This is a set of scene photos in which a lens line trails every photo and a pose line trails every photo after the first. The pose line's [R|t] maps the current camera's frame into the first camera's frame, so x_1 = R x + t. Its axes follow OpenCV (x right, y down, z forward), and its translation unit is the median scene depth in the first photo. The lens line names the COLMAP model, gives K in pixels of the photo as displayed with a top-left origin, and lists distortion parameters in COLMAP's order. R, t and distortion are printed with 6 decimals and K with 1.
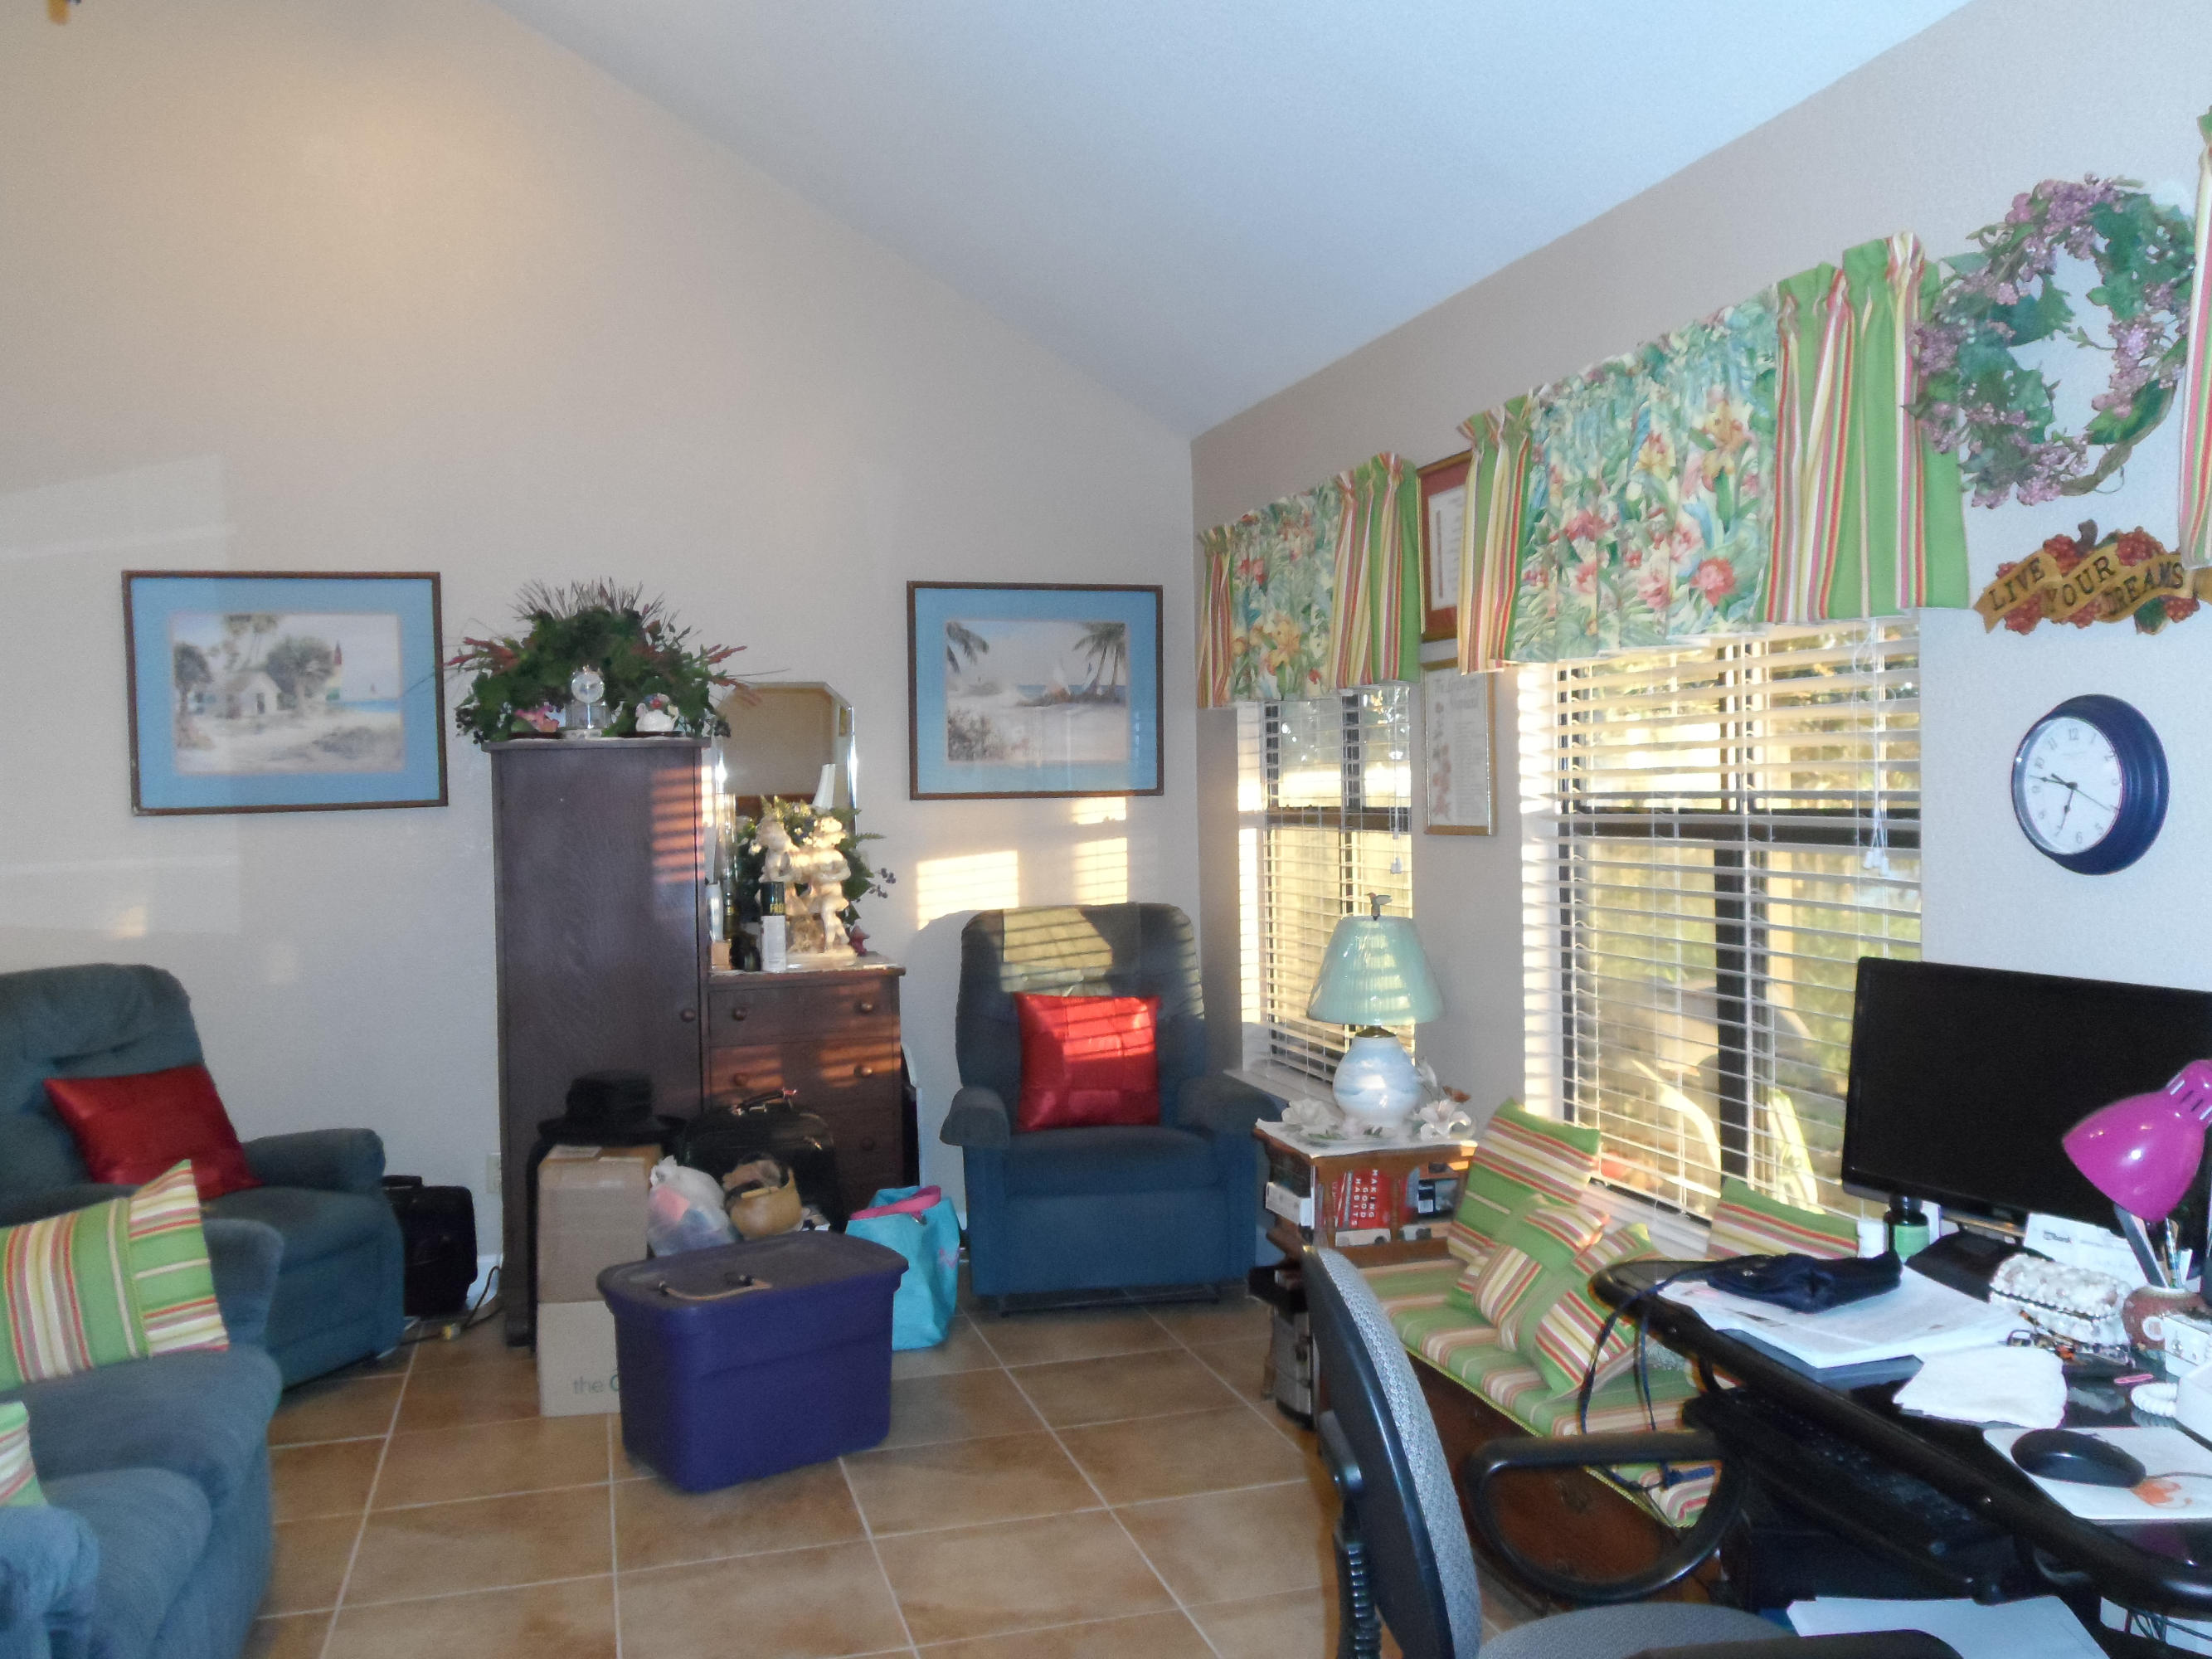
lens RADIAL K [[1855.2, 0, 1106.4], [0, 1855.2, 786.8], [0, 0, 1]] dist [0.011302, -0.009851]
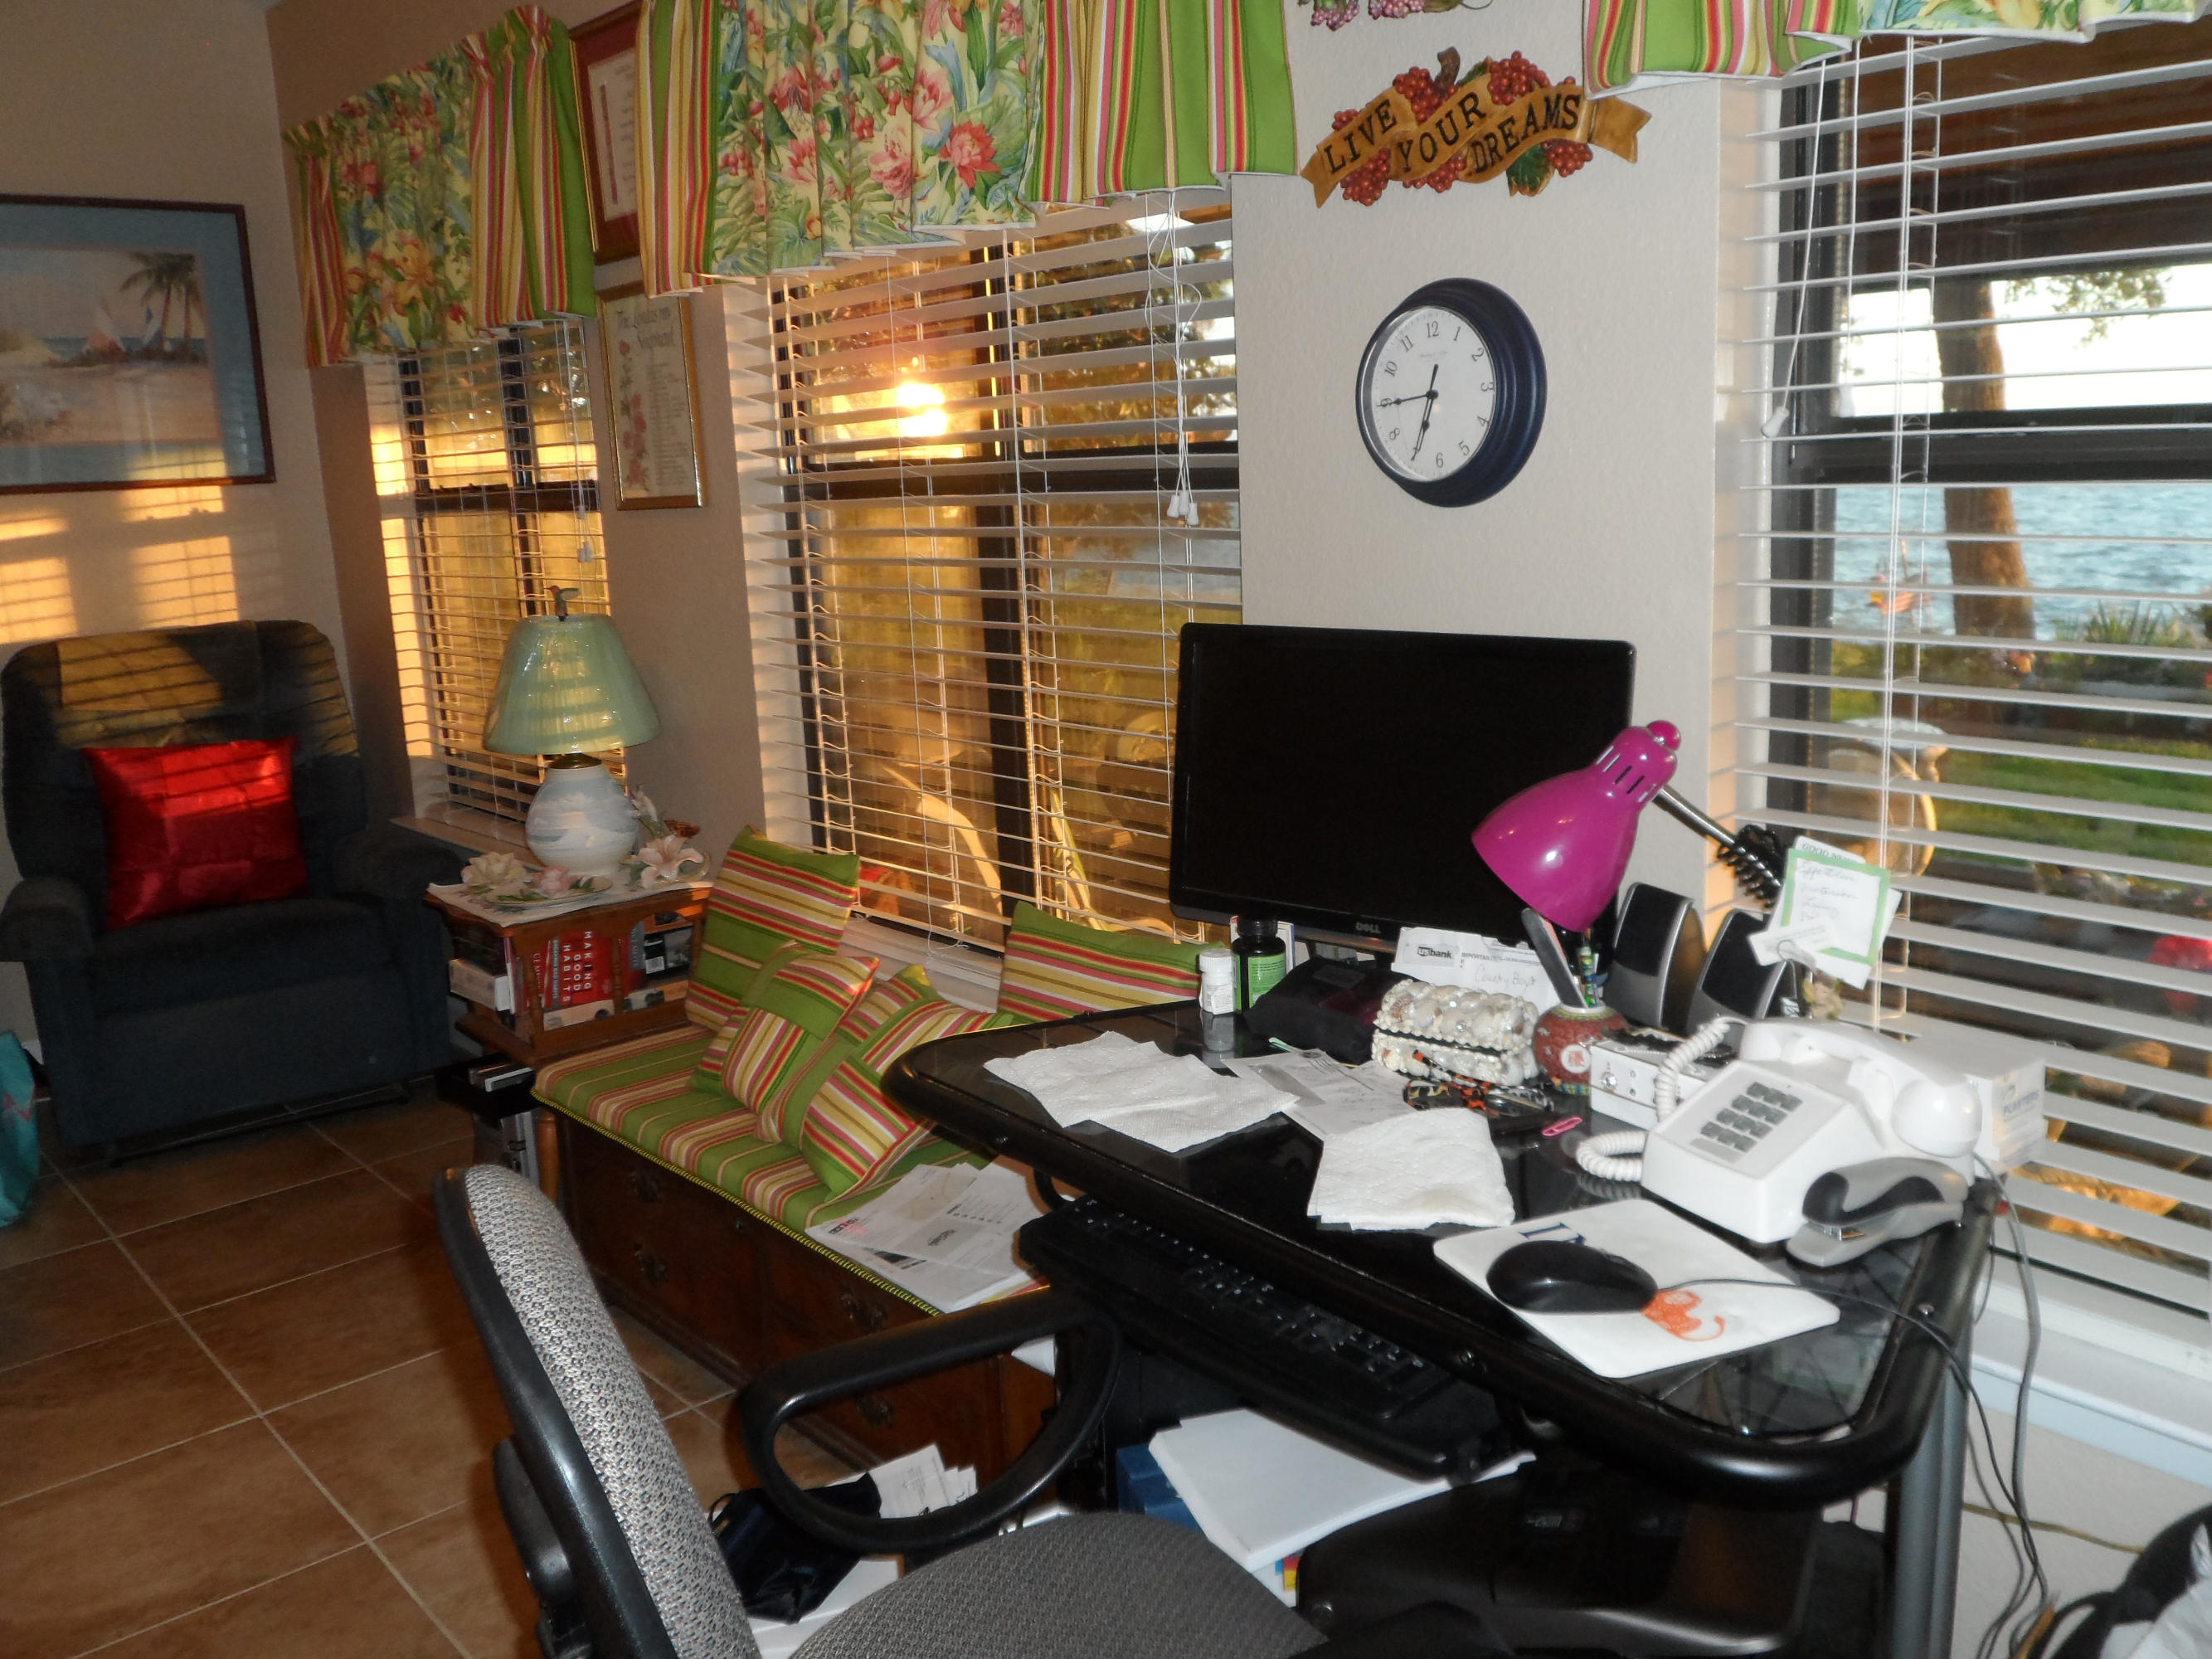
lens RADIAL K [[1801.8, 0, 1201.1], [0, 1801.8, 809.0], [0, 0, 1]] dist [-0.069318, 0.095974]
pose [[0.888327, -0.106782, 0.446624, 0.043337], [0.025599, 0.982591, 0.184010, 0.019394], [-0.458497, -0.152028, 0.875596, 0.222156]]
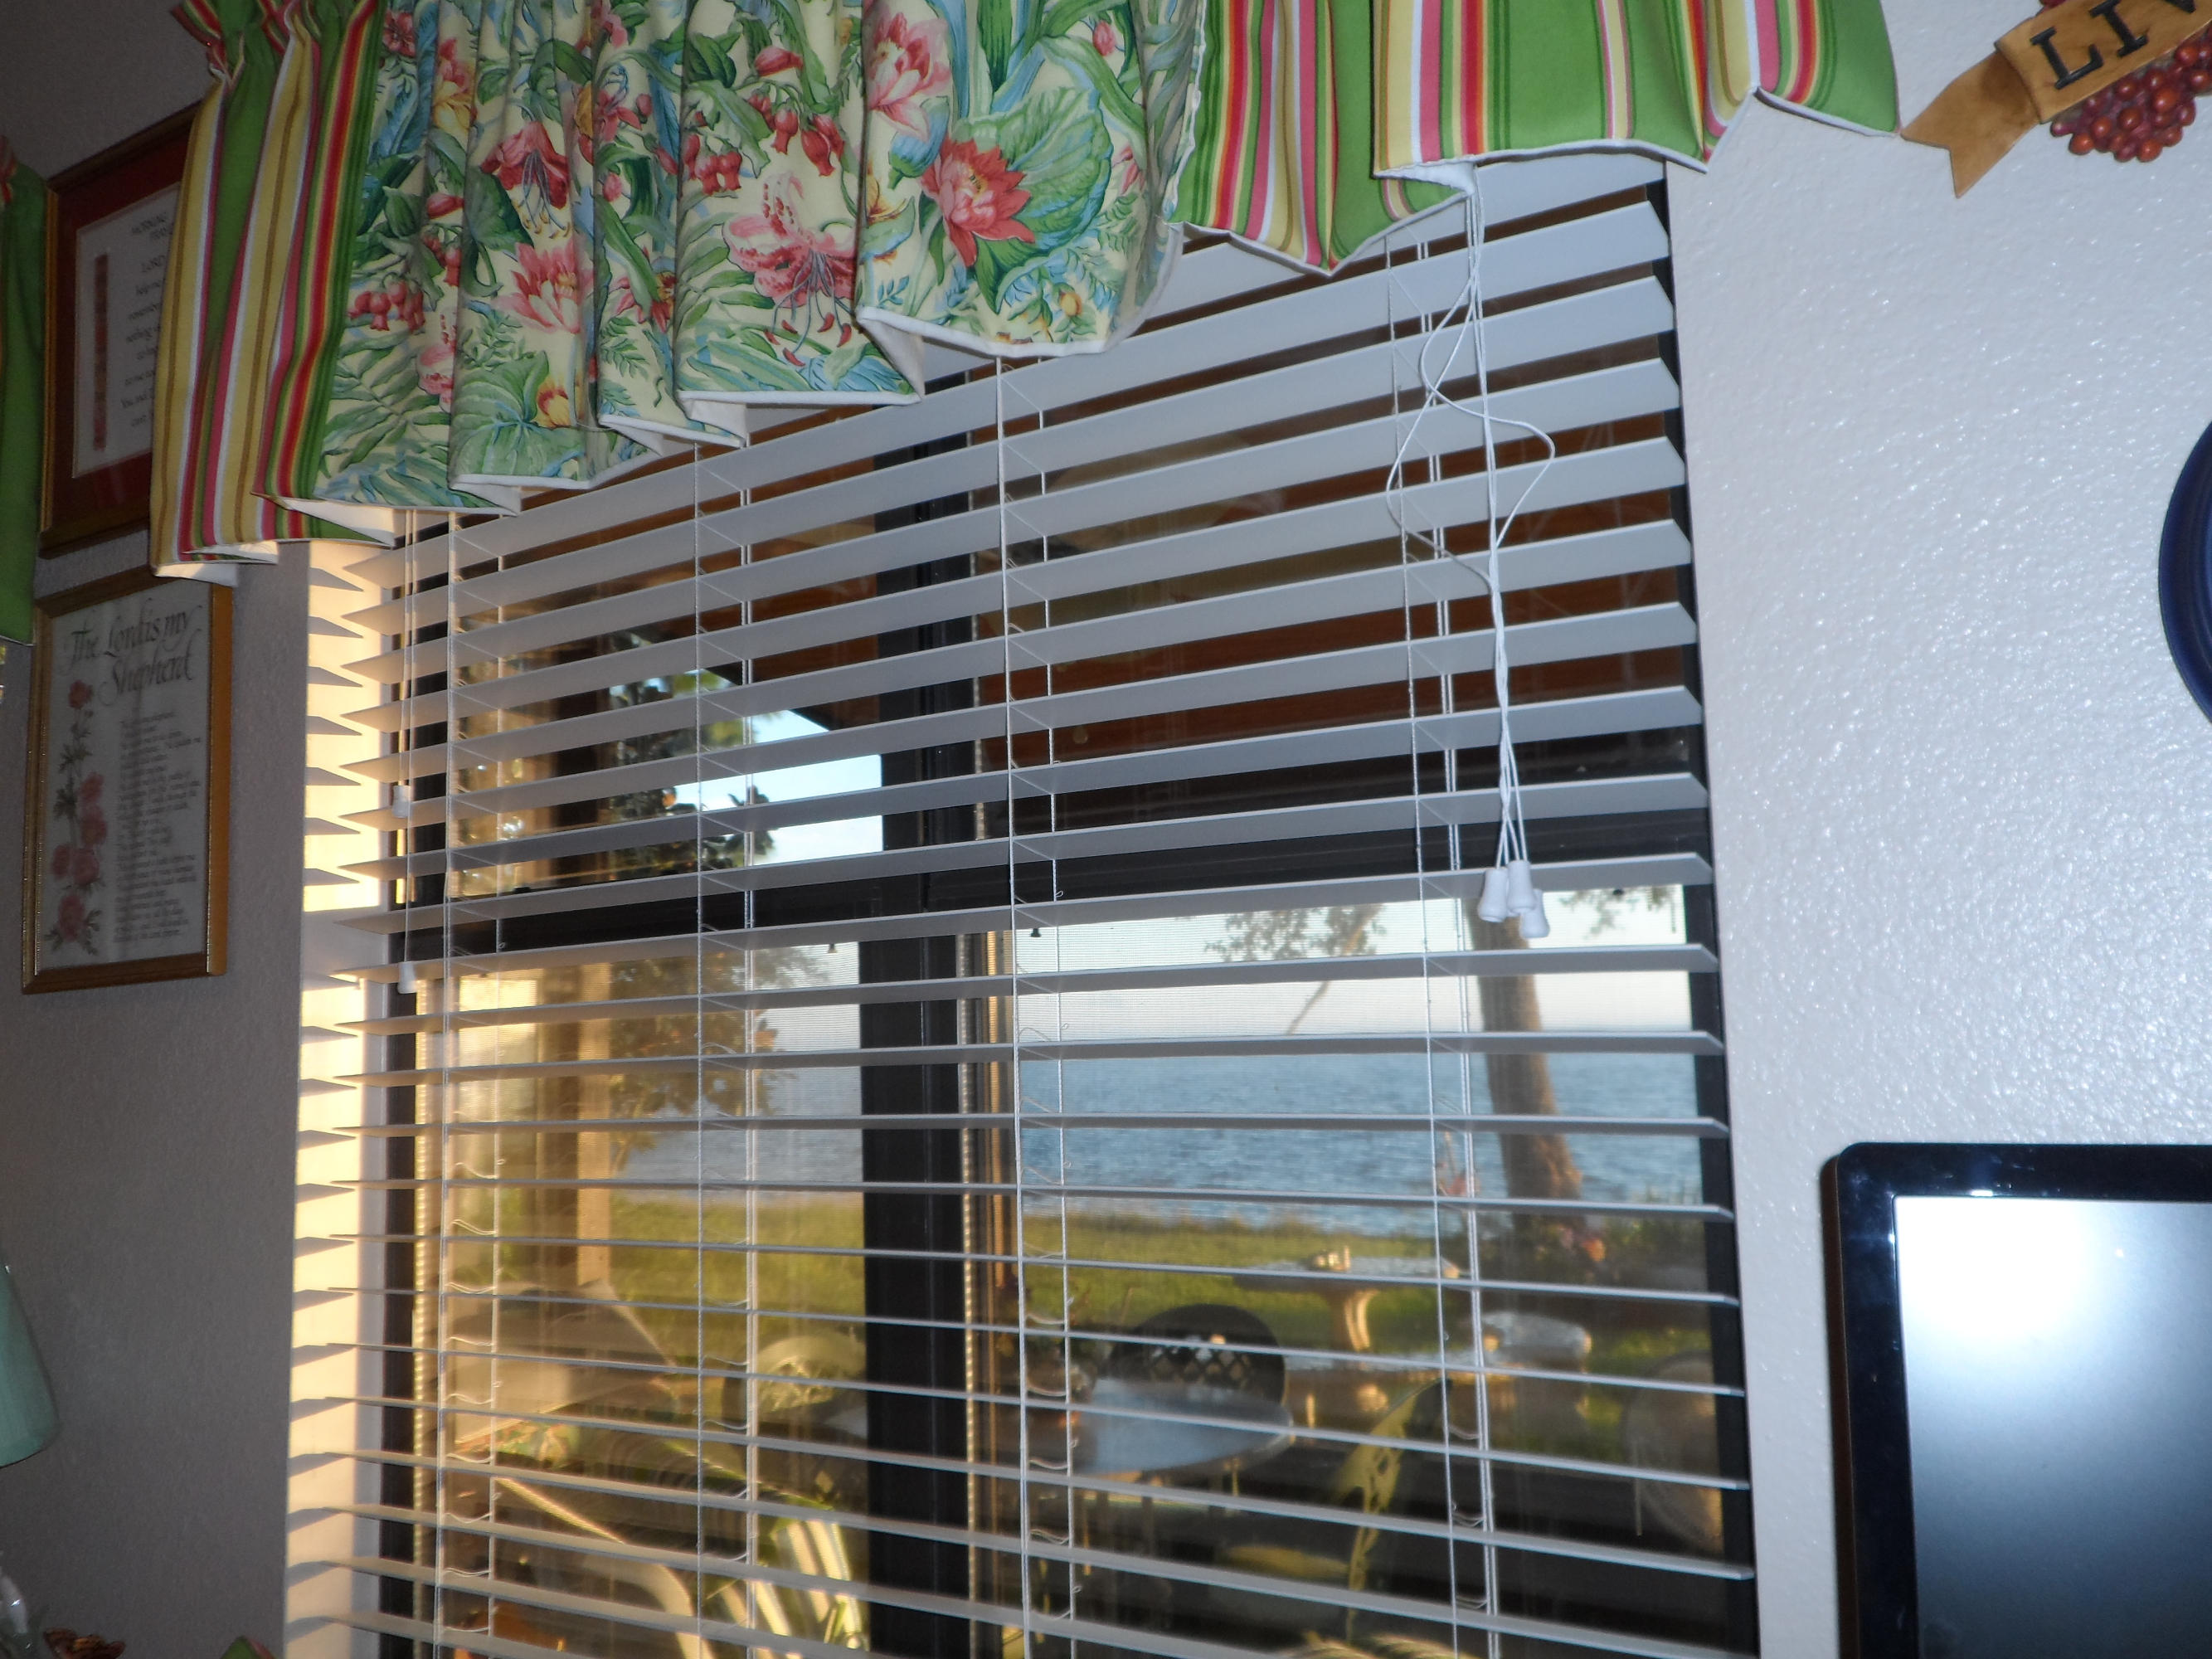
lens RADIAL K [[1799.9, 0, 1192.5], [0, 1799.9, 815.5], [0, 0, 1]] dist [0.002122, -0.018304]
pose [[0.731262, 0.069594, 0.678537, 0.101353], [0.027640, 0.990941, -0.131423, 0.053841], [-0.681536, 0.114860, 0.722714, 0.609639]]
